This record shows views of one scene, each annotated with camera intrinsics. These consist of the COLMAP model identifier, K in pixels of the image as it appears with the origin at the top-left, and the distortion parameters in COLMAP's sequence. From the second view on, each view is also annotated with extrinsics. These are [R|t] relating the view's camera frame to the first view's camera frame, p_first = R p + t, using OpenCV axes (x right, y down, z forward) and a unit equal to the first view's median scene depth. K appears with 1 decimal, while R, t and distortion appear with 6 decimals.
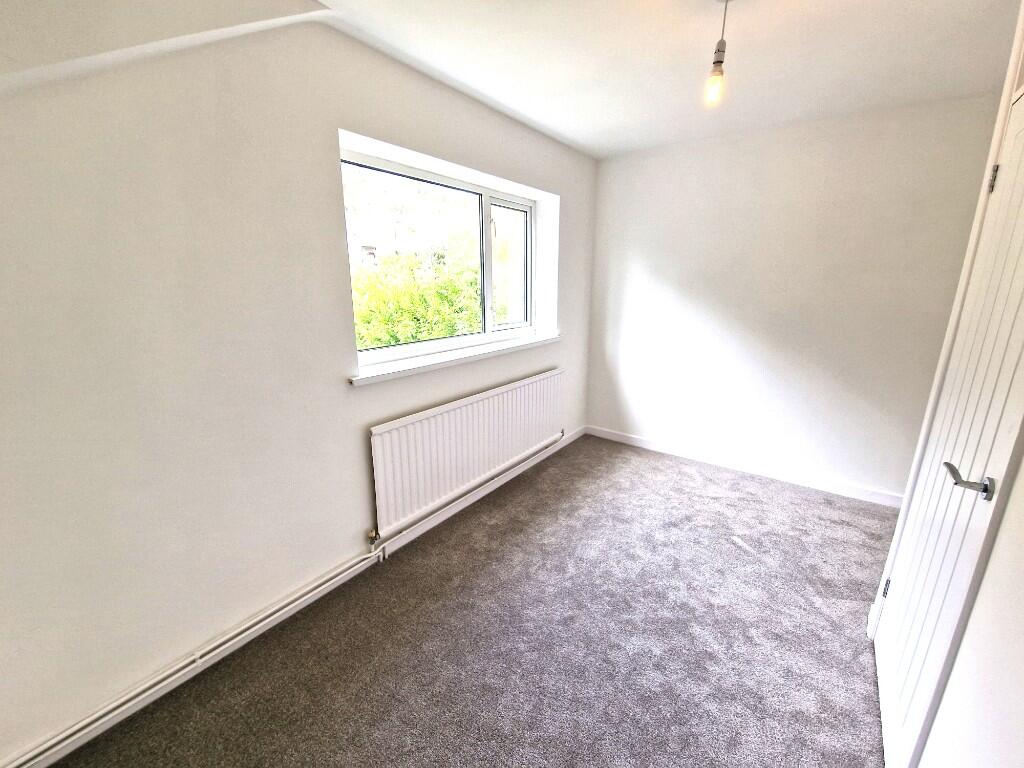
lens RADIAL K [[421.0, 0, 513.6], [0, 421.0, 386.8], [0, 0, 1]] dist [0.003728, -0.003559]
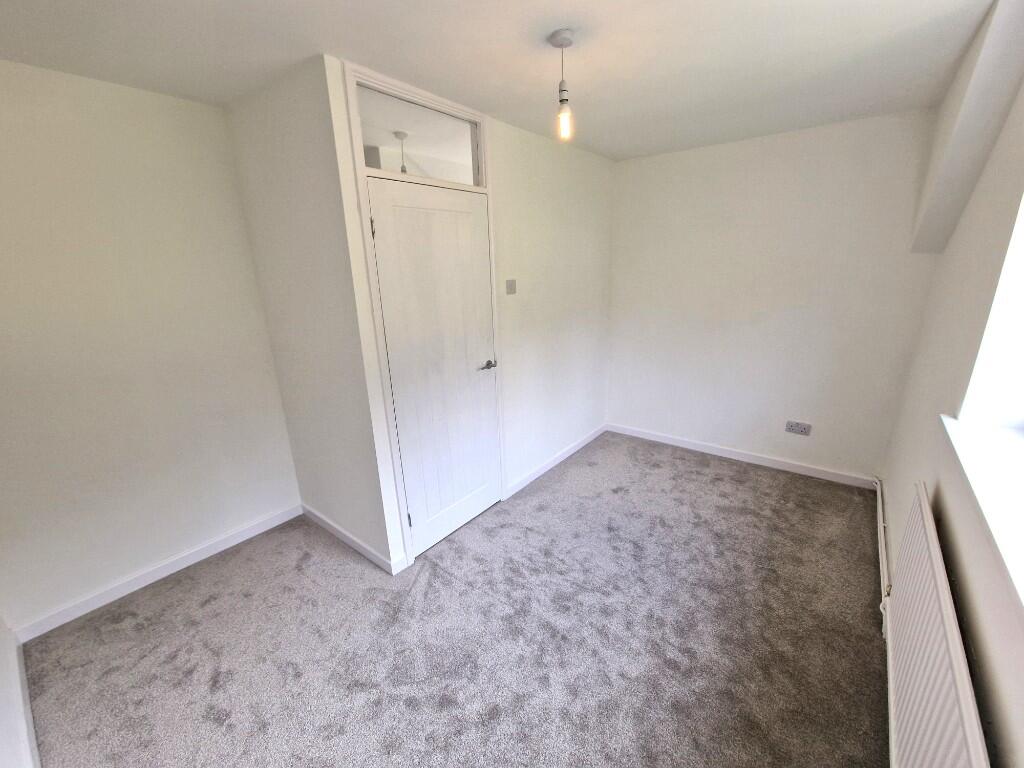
lens RADIAL K [[421.0, 0, 514.5], [0, 421.0, 384.2], [0, 0, 1]] dist [0.003728, -0.003559]
pose [[-0.998782, 0.014331, 0.047208, 0.322176], [0.036528, 0.857986, 0.512372, -0.404832], [-0.033162, 0.513472, -0.857465, 1.323900]]
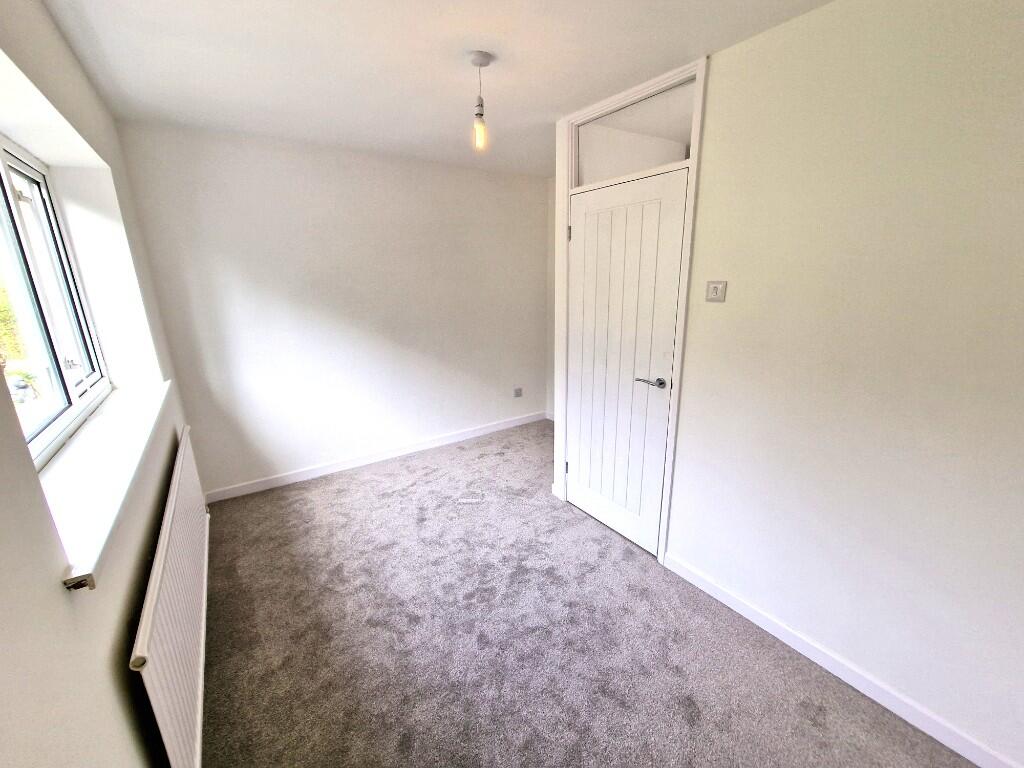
lens RADIAL K [[421.0, 0, 516.4], [0, 421.0, 386.6], [0, 0, 1]] dist [0.003728, -0.003559]
pose [[0.321357, -0.247549, 0.914029, -0.448999], [0.250182, 0.953126, 0.170178, -0.119558], [-0.913312, 0.173986, 0.368226, 0.343601]]
